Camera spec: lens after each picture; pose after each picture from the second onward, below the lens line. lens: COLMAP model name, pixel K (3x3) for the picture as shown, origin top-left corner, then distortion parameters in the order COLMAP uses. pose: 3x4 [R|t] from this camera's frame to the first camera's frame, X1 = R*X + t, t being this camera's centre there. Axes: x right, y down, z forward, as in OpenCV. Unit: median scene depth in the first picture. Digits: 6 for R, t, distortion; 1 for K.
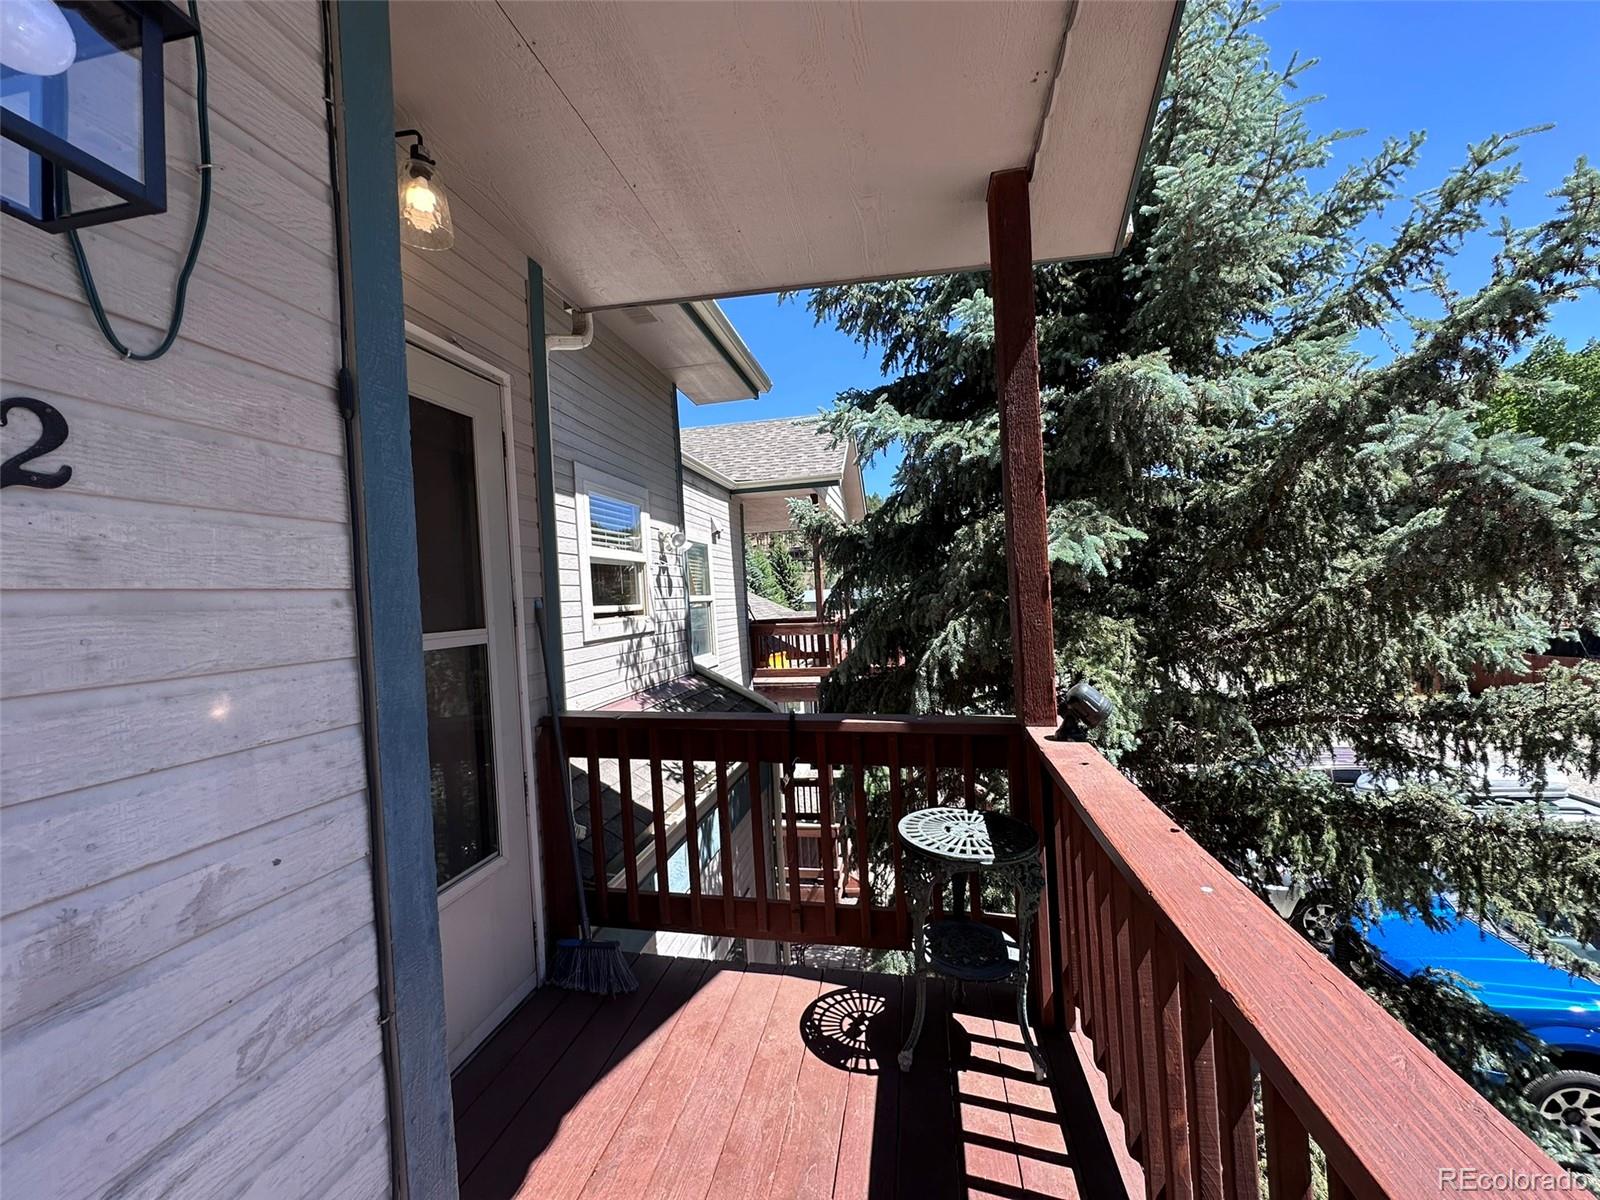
lens RADIAL K [[634.6, 0, 800.0], [0, 634.6, 600.0], [0, 0, 1]] dist [-0.000392, -0.000037]
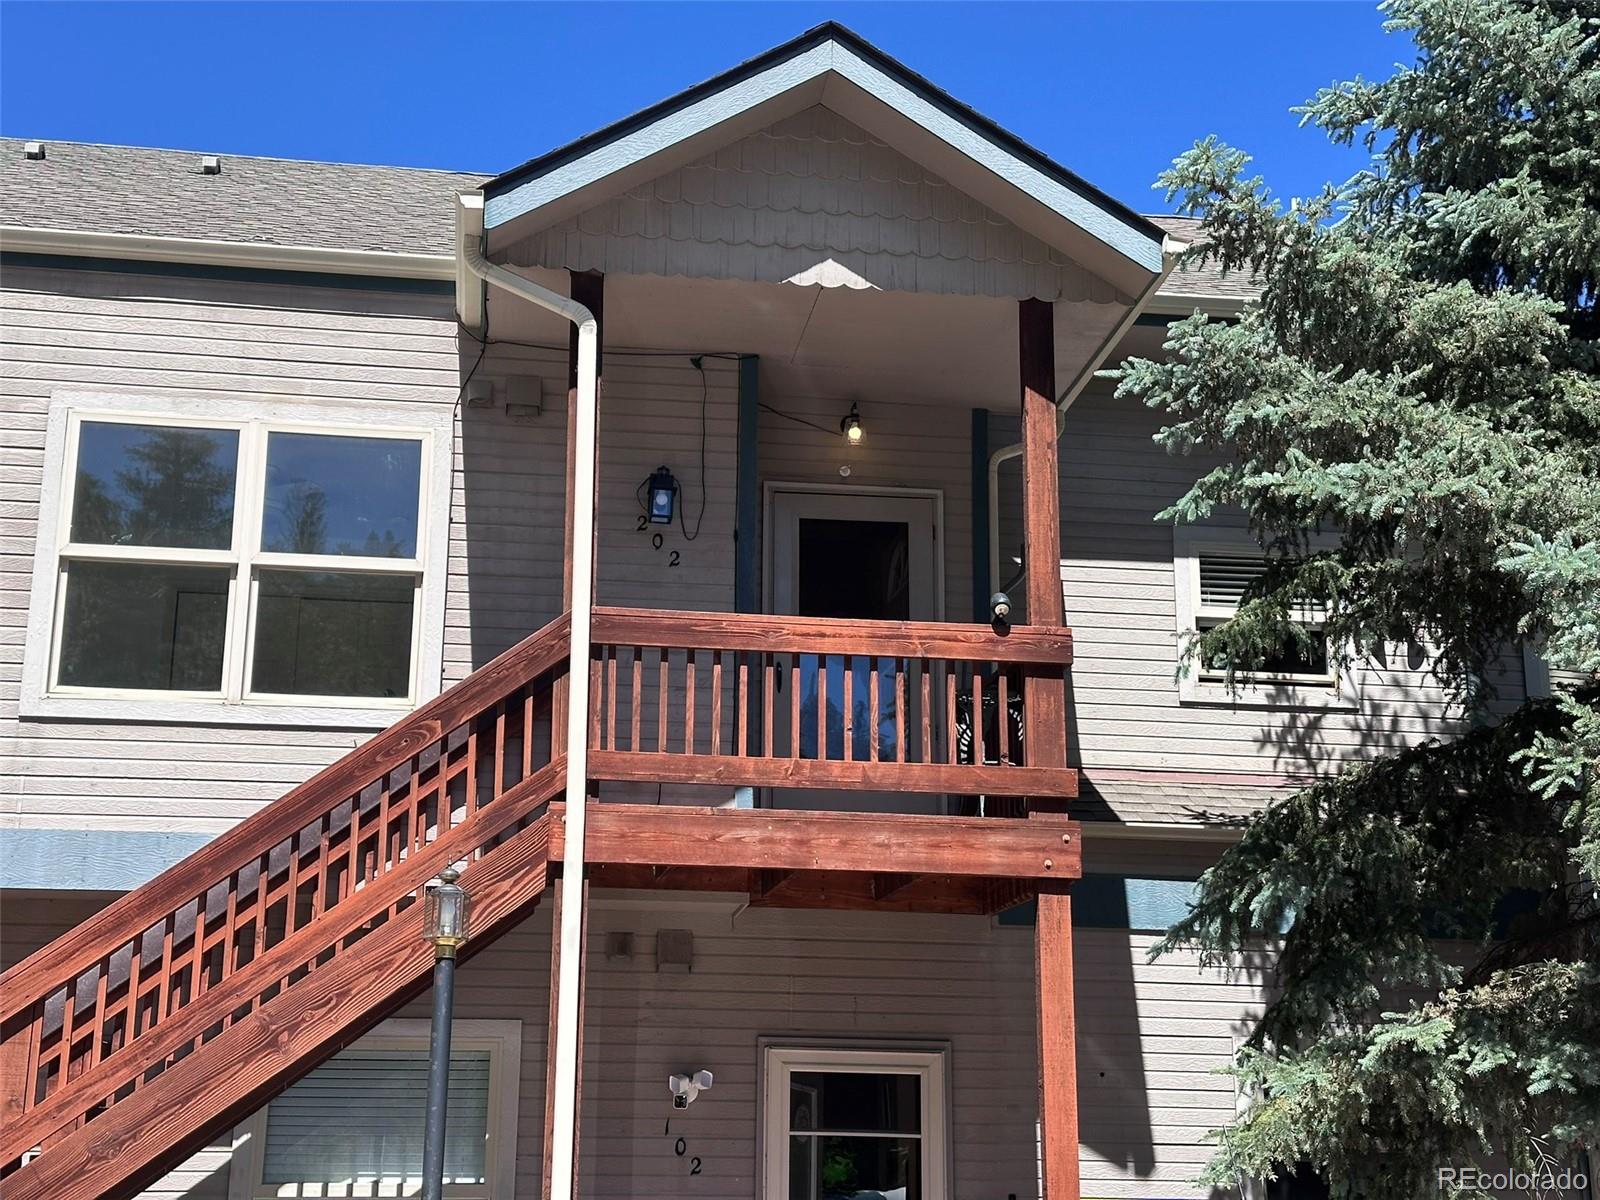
lens RADIAL K [[2147.7, 0, 800.0], [0, 2147.7, 600.0], [0, 0, 1]] dist [0.033717, 0.041613]
pose [[0.327629, -0.210921, -0.920962, 4.280198], [-0.021584, 0.972838, -0.230480, 1.152315], [0.944560, 0.095390, 0.314178, -1.010799]]
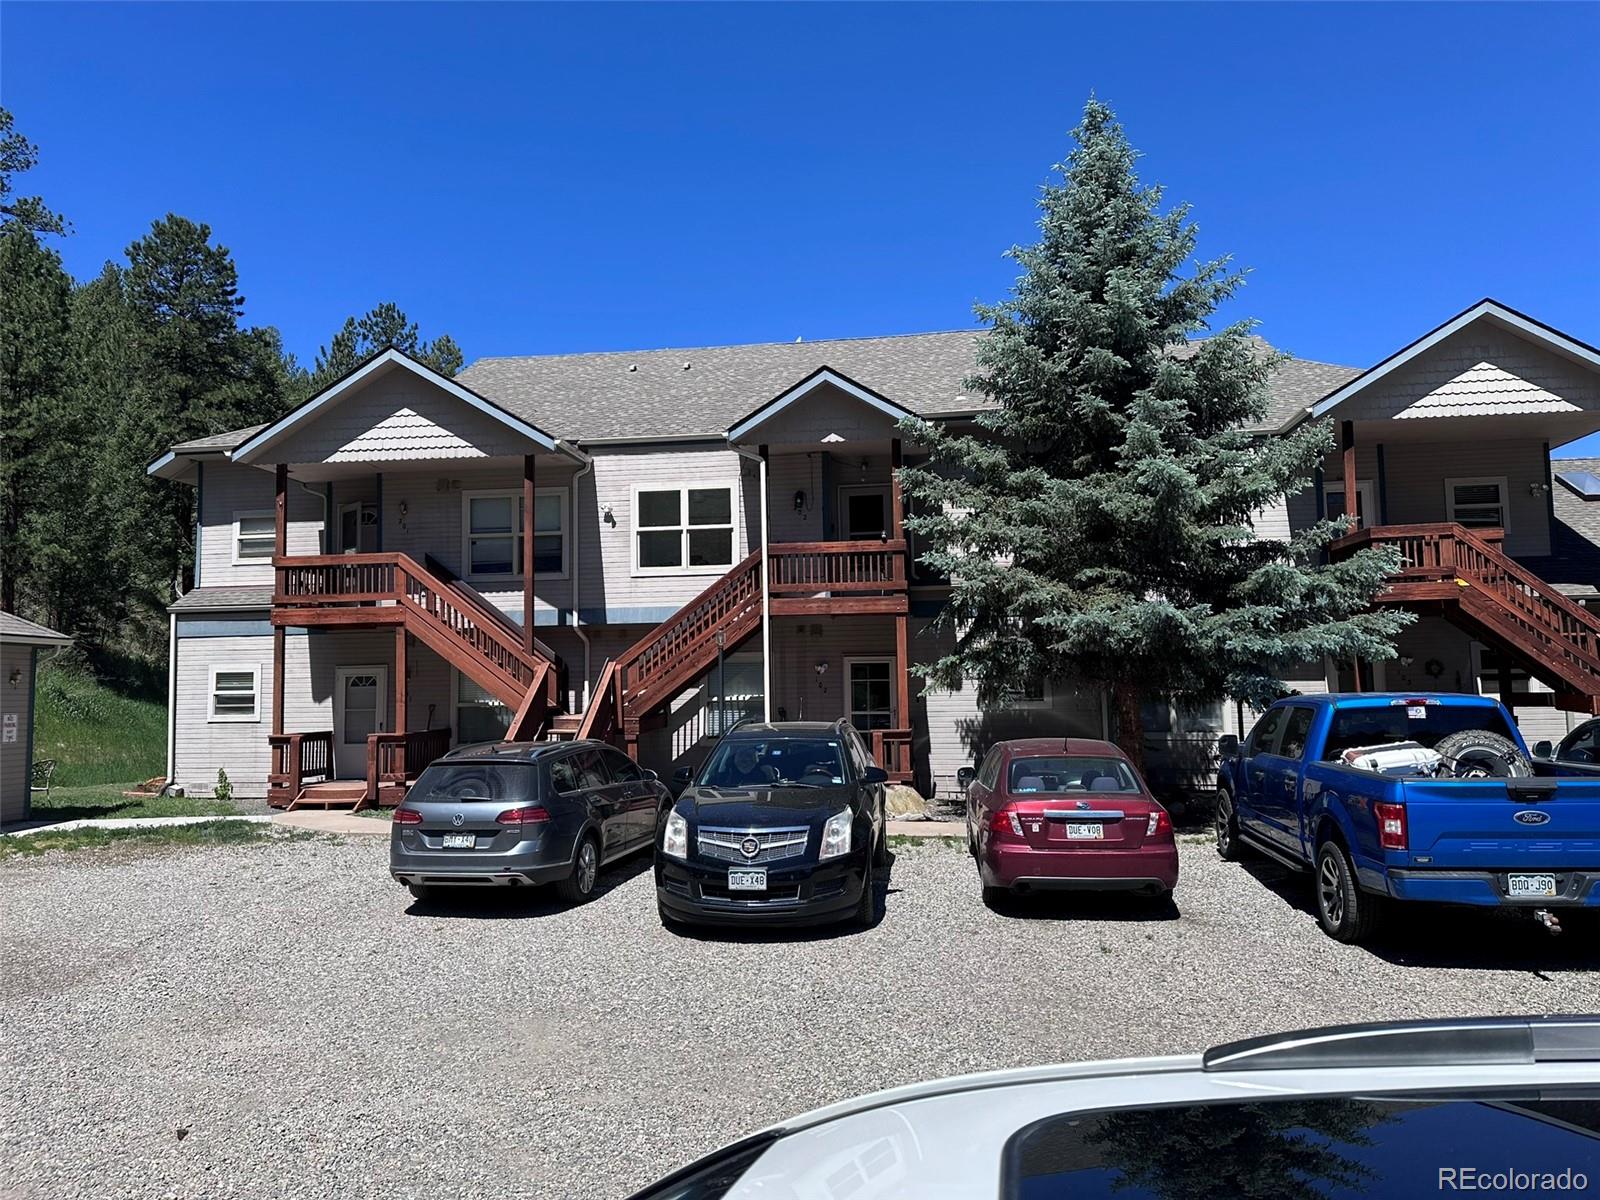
lens RADIAL K [[1127.4, 0, 800.0], [0, 1127.4, 600.0], [0, 0, 1]] dist [-0.118393, 0.069727]
pose [[0.047635, -0.028496, -0.998458, 8.498094], [0.011794, 0.999539, -0.027964, 0.800731], [0.998795, -0.010444, 0.047949, -0.177685]]
